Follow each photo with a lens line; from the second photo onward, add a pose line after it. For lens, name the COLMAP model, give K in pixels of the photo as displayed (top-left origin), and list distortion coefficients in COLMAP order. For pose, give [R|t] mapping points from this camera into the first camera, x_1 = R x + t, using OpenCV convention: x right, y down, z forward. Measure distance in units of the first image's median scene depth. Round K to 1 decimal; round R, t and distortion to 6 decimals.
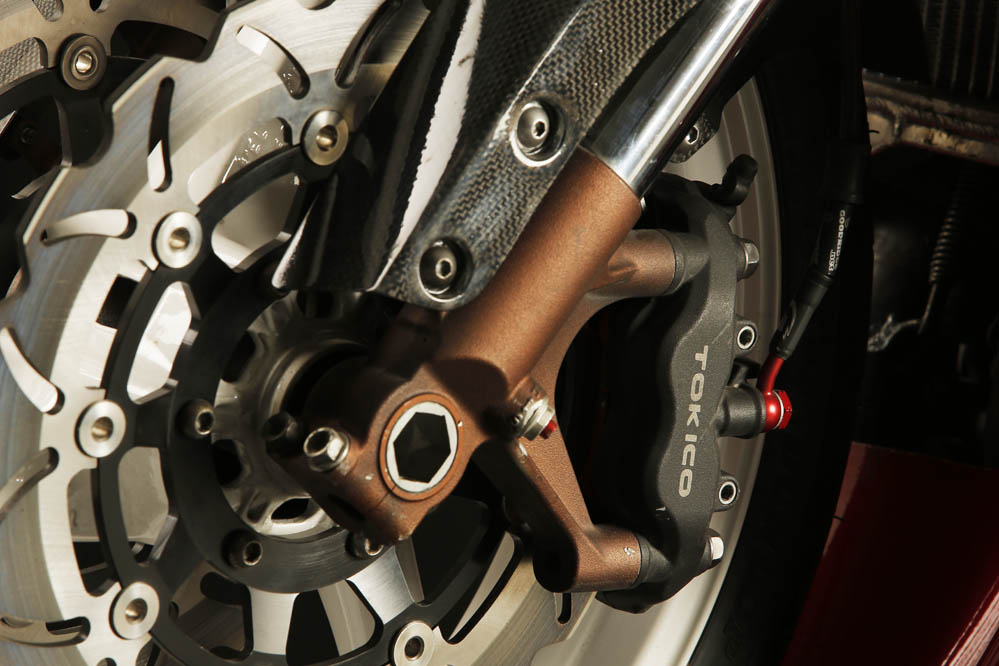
lens RADIAL K [[5559.9, 0, 504.9], [0, 5559.9, 329.0], [0, 0, 1]] dist [1.760192, 0.000000]
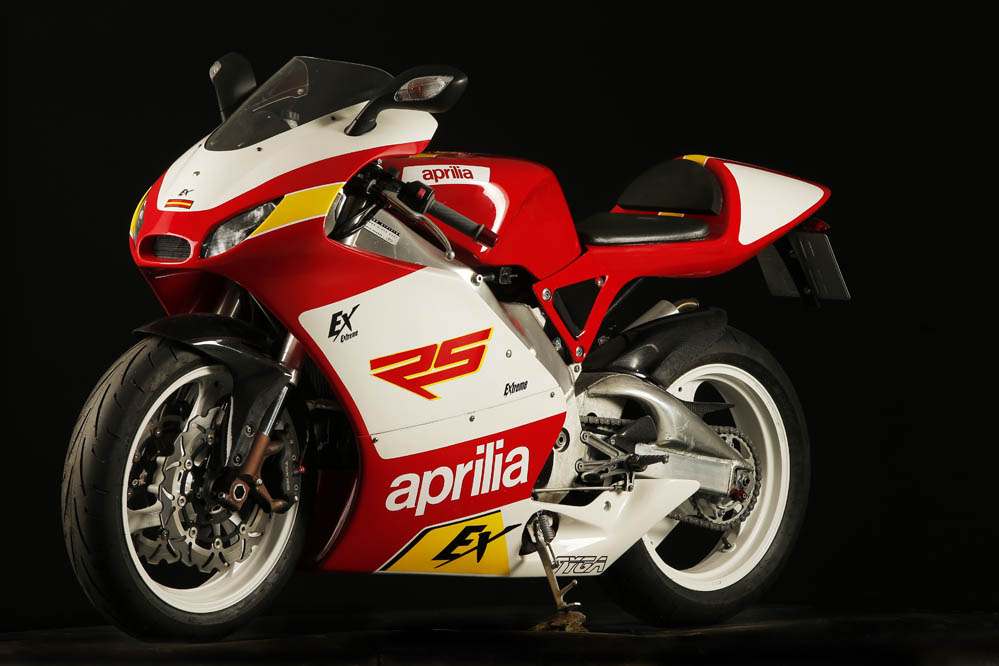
lens RADIAL K [[5559.9, 0, 500.2], [0, 5559.9, 336.3], [0, 0, 1]] dist [1.760192, 0.000000]
pose [[0.976350, -0.197826, 0.087212, -0.208025], [0.195406, 0.980078, 0.035542, -0.266495], [-0.092506, -0.017660, 0.995556, -4.354180]]
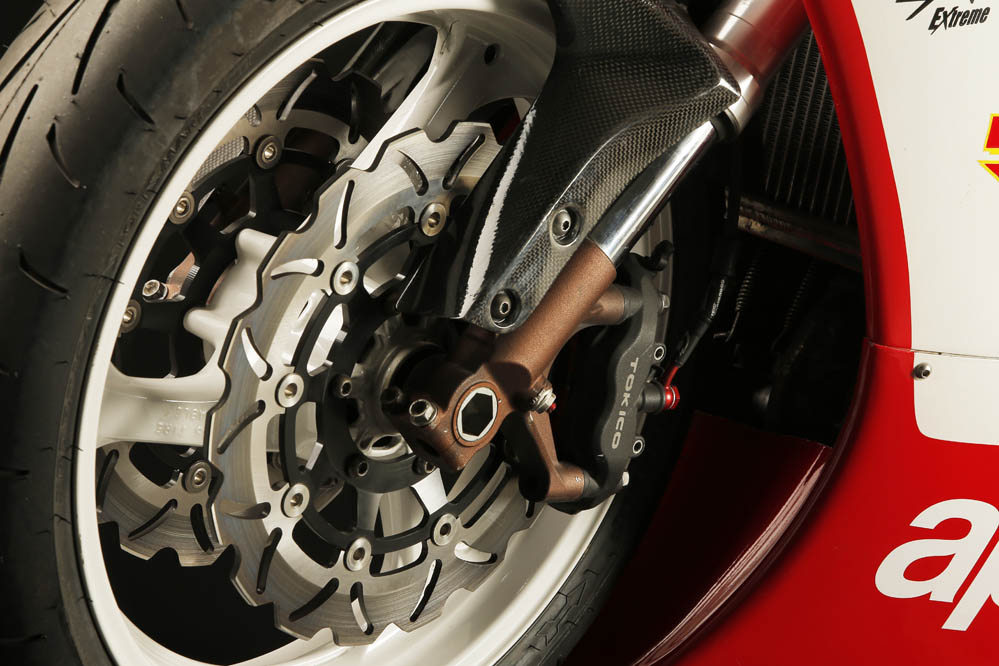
lens RADIAL K [[4107.2, 0, 494.7], [0, 4107.2, 335.7], [0, 0, 1]] dist [0.572017, 0.000000]
pose [[0.989161, 0.077105, 0.124964, -0.159736], [-0.083236, 0.995531, 0.044604, -0.054925], [-0.120966, -0.054522, 0.991158, -0.186213]]
